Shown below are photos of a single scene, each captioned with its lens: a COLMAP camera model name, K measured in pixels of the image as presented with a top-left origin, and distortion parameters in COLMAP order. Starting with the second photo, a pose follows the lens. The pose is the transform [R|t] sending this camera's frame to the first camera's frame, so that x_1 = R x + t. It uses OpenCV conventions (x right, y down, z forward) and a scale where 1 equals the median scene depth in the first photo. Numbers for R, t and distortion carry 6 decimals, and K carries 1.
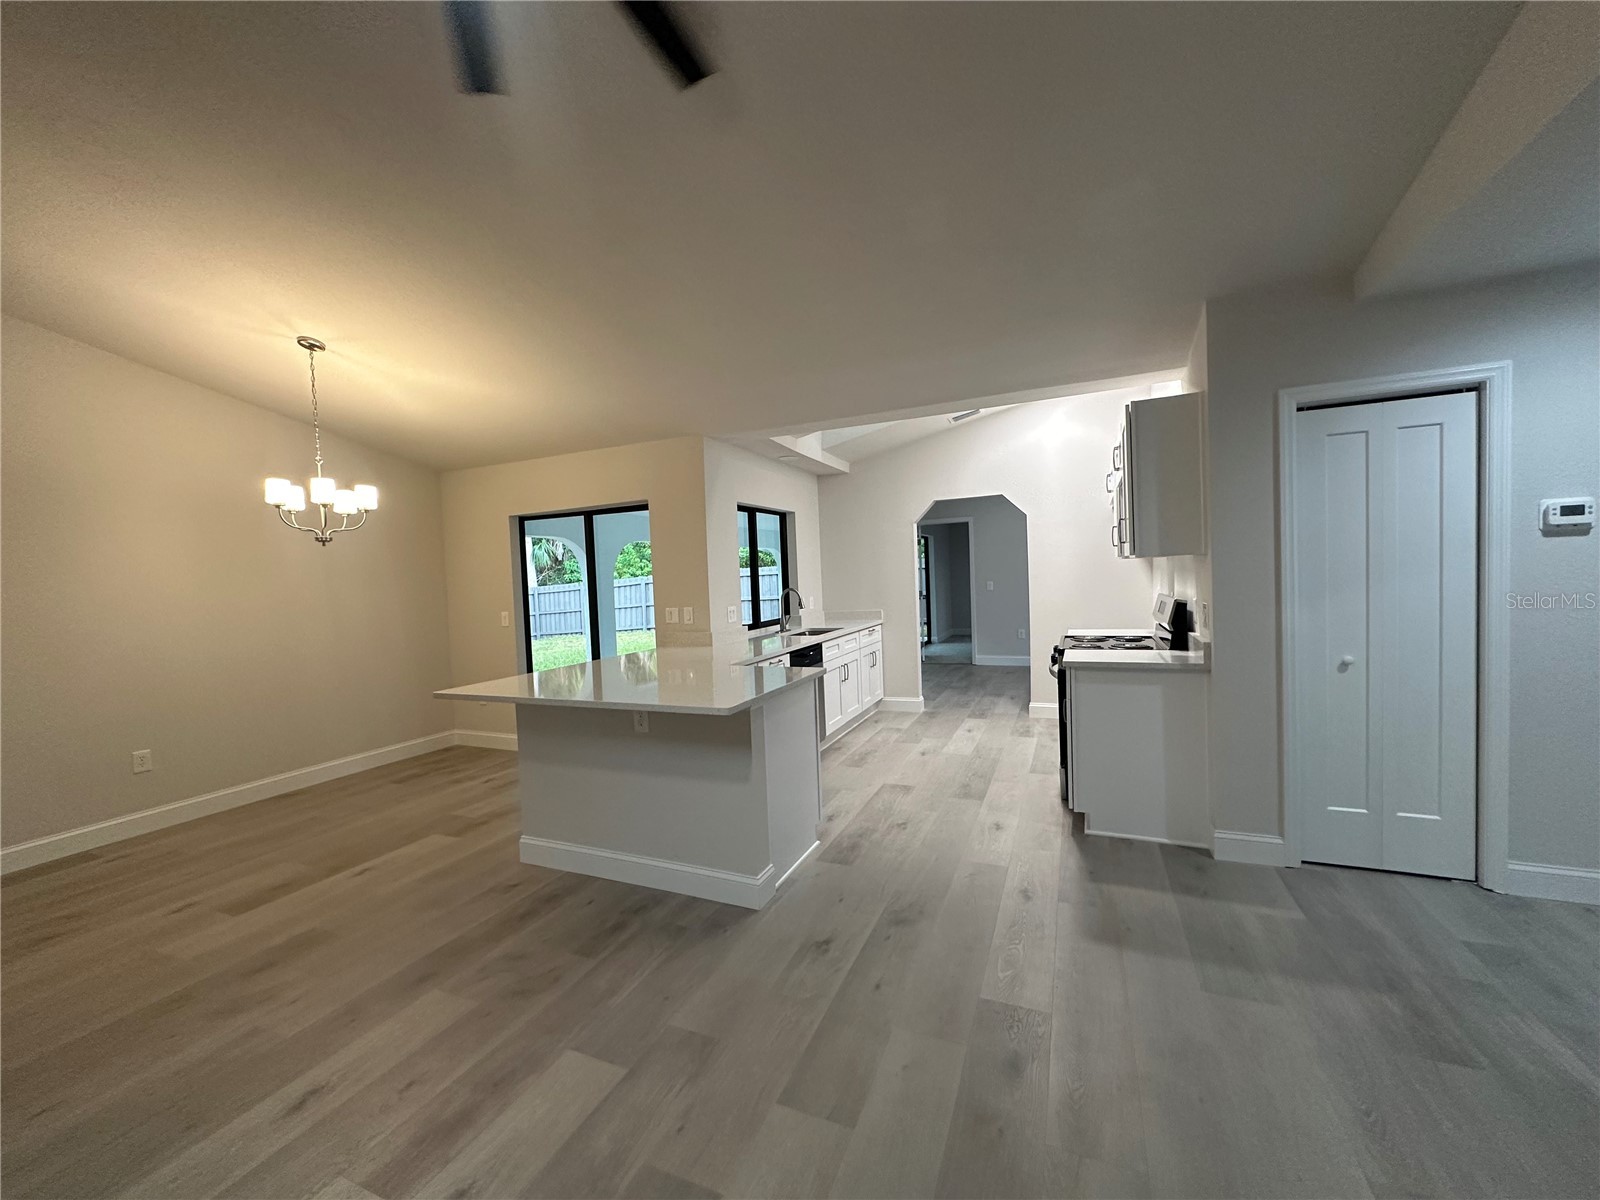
lens RADIAL K [[639.4, 0, 790.2], [0, 639.4, 599.8], [0, 0, 1]] dist [0.004368, 0.000638]
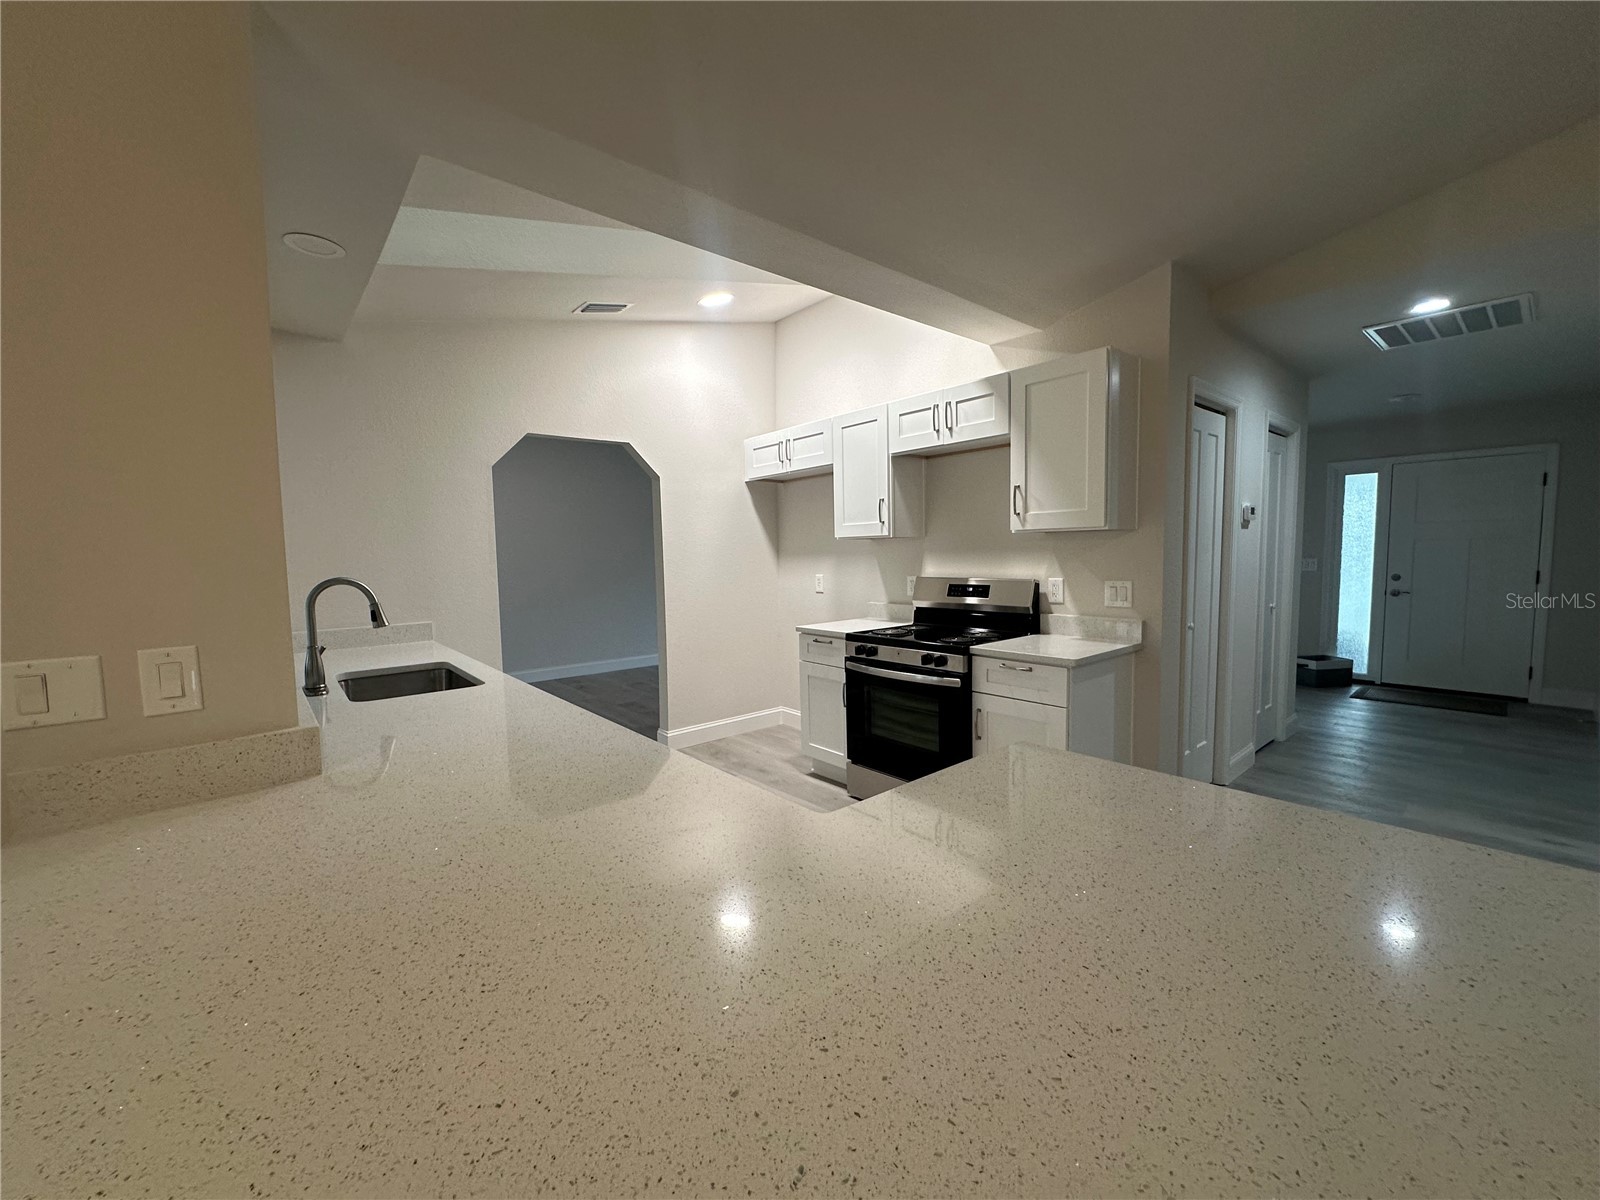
lens RADIAL K [[639.4, 0, 801.0], [0, 639.4, 603.5], [0, 0, 1]] dist [0.004368, 0.000638]
pose [[0.428485, -0.039527, 0.902684, -0.278434], [0.031428, 0.999090, 0.028830, -0.004958], [-0.903002, 0.016016, 0.429337, 0.666919]]
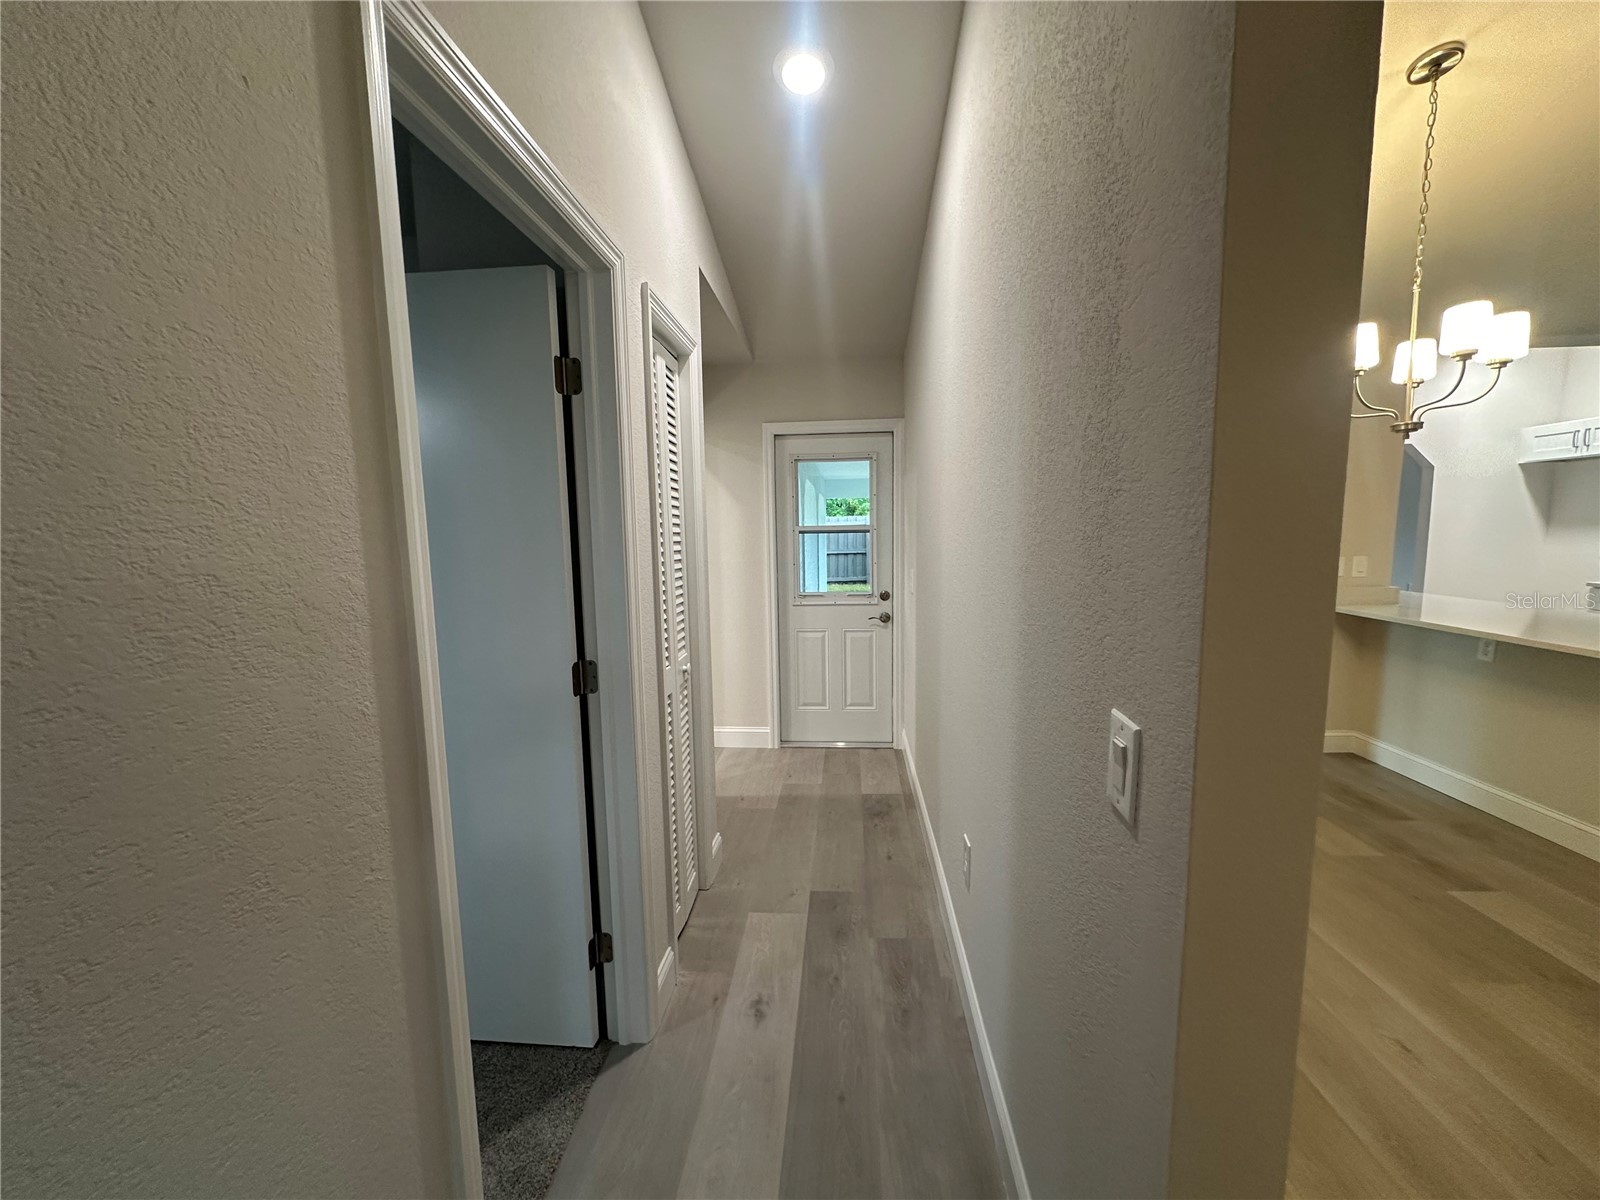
lens RADIAL K [[639.4, 0, 803.1], [0, 639.4, 602.4], [0, 0, 1]] dist [0.004368, 0.000638]
pose [[0.937212, -0.014999, 0.348439, -1.085033], [-0.011229, 0.997259, 0.073131, 0.018141], [-0.348581, -0.072452, 0.934474, 0.490453]]
